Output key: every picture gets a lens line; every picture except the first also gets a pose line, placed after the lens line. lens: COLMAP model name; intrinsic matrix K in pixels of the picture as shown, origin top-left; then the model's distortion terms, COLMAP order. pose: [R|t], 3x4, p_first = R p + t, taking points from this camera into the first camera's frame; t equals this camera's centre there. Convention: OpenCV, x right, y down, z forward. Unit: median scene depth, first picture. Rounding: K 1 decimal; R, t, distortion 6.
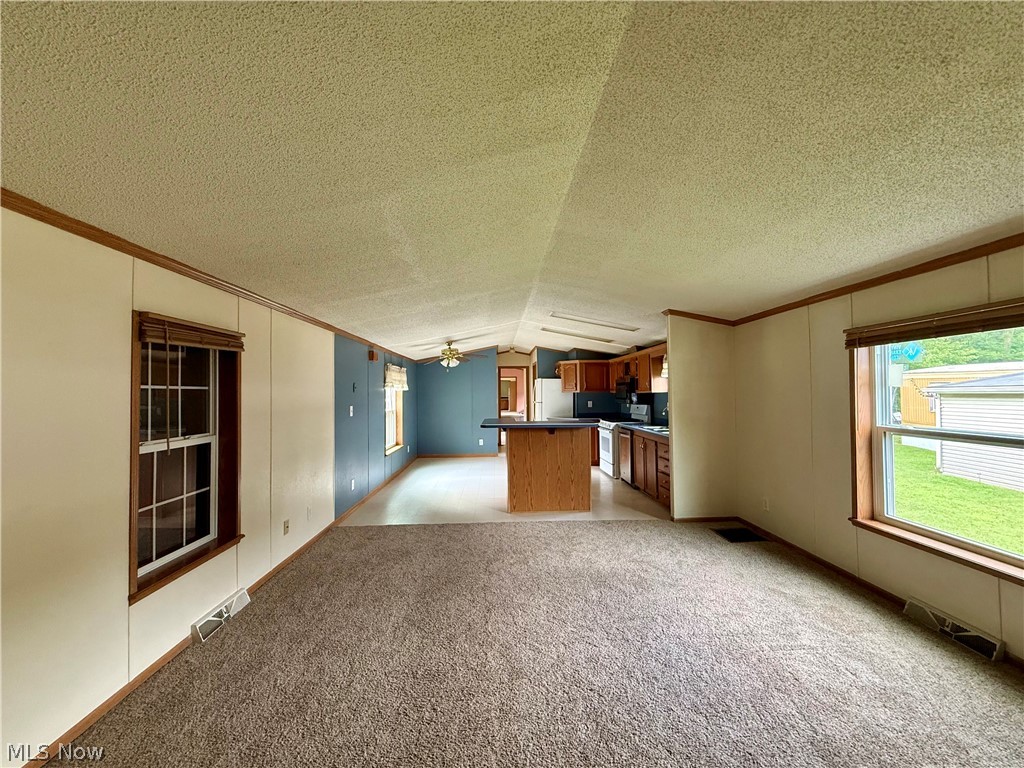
lens RADIAL K [[408.6, 0, 510.7], [0, 408.6, 383.2], [0, 0, 1]] dist [0.001460, -0.000751]
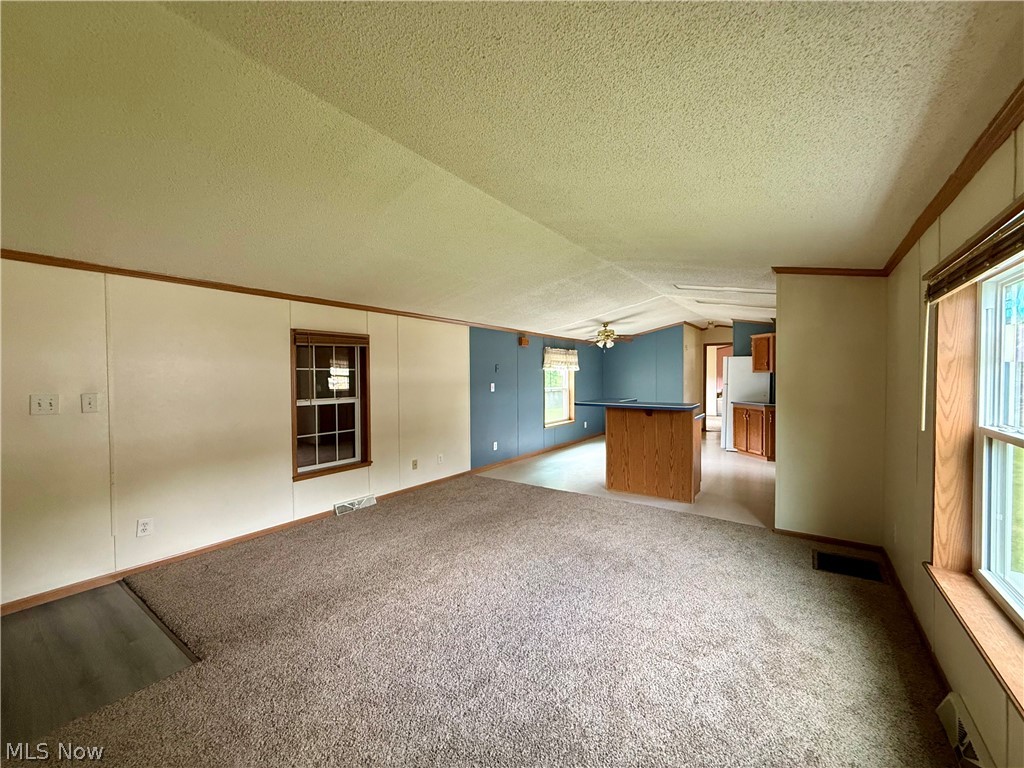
lens RADIAL K [[408.6, 0, 510.3], [0, 408.6, 383.3], [0, 0, 1]] dist [0.001460, -0.000751]
pose [[0.789365, 0.016152, -0.613712, 0.476750], [0.013280, 0.998971, 0.043372, 0.002474], [0.613781, -0.042386, 0.788338, 0.054569]]
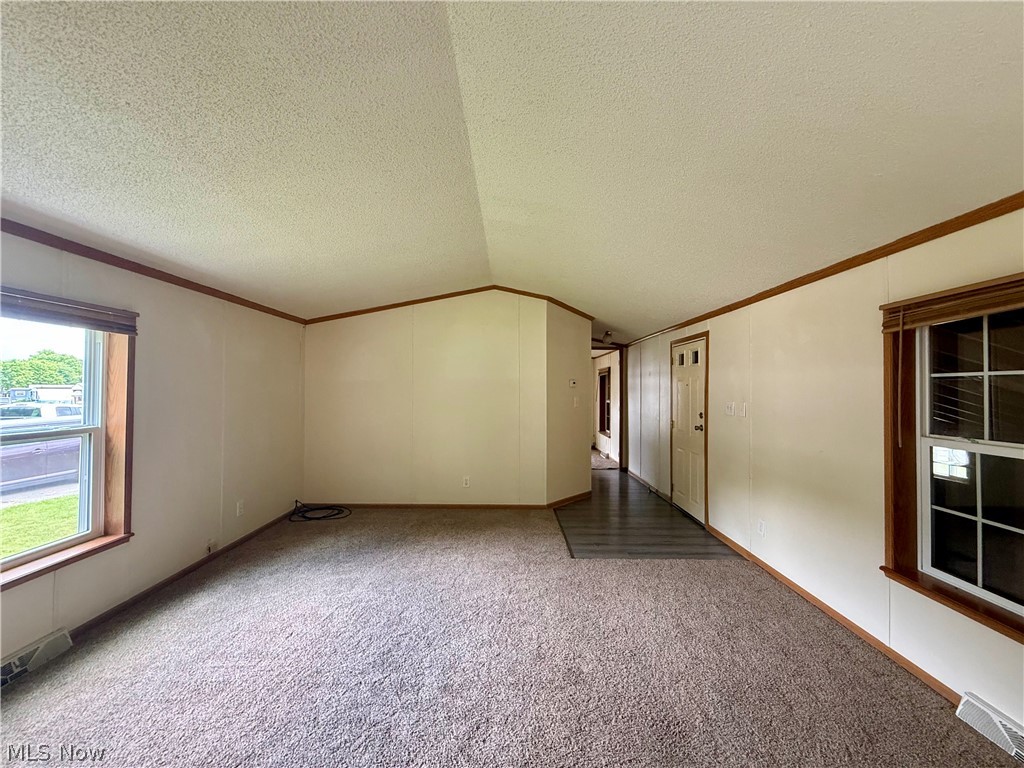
lens RADIAL K [[408.6, 0, 501.9], [0, 408.6, 383.1], [0, 0, 1]] dist [0.001460, -0.000751]
pose [[-0.998223, 0.006500, 0.059230, 0.013677], [0.004132, 0.999190, -0.040018, 0.029199], [-0.059442, -0.039702, -0.997442, 0.959493]]
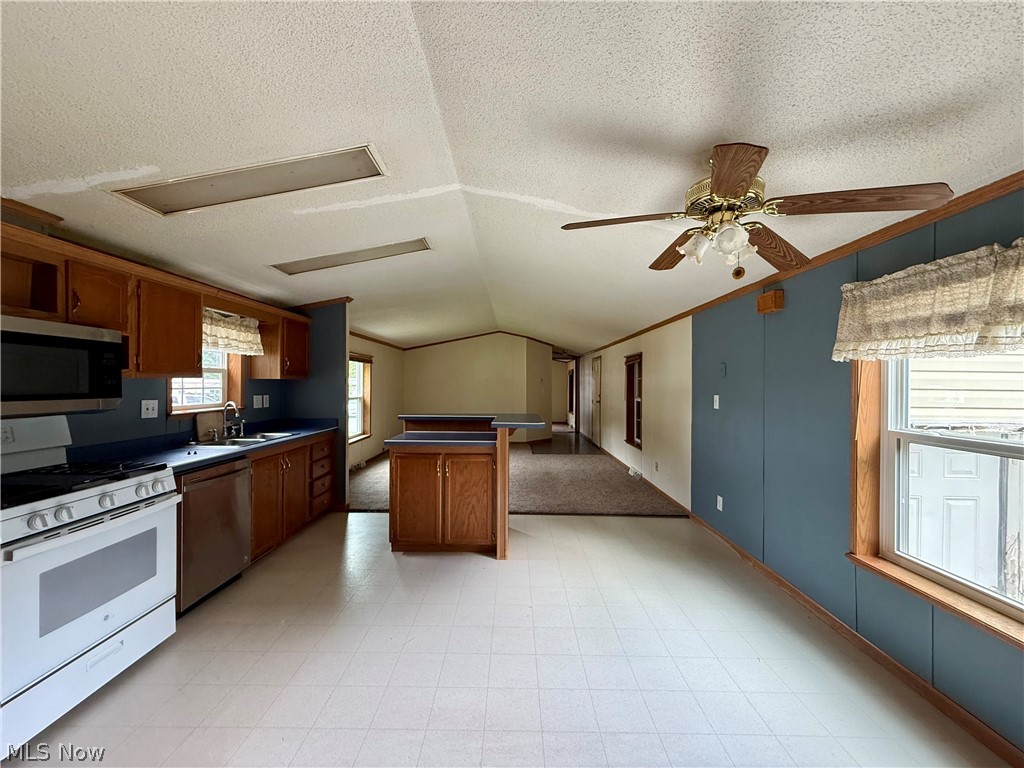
lens RADIAL K [[408.6, 0, 511.3], [0, 408.6, 385.0], [0, 0, 1]] dist [0.001460, -0.000751]
pose [[-0.999043, 0.006239, 0.043293, -0.054544], [0.005268, 0.999733, -0.022494, 0.059602], [-0.043422, -0.022244, -0.998809, 2.006657]]
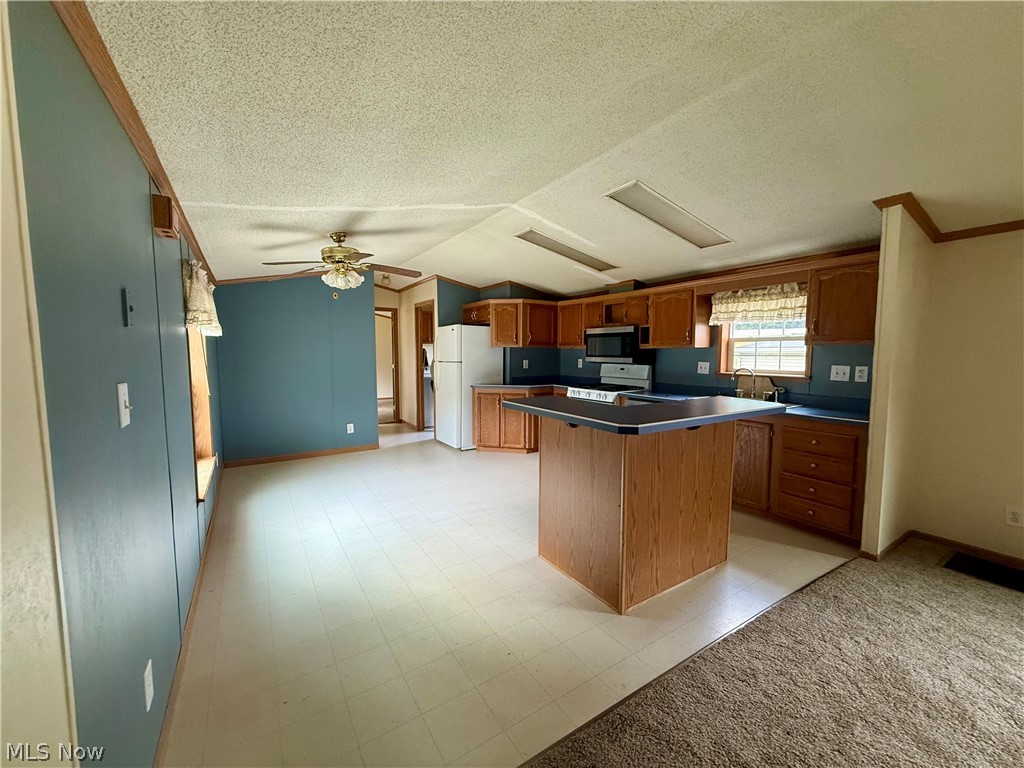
lens RADIAL K [[408.6, 0, 510.3], [0, 408.6, 382.4], [0, 0, 1]] dist [0.001460, -0.000751]
pose [[0.862396, -0.029256, 0.505388, -0.360078], [-0.021582, 0.995296, 0.094445, 0.031653], [-0.505774, -0.092356, 0.857708, 0.778296]]
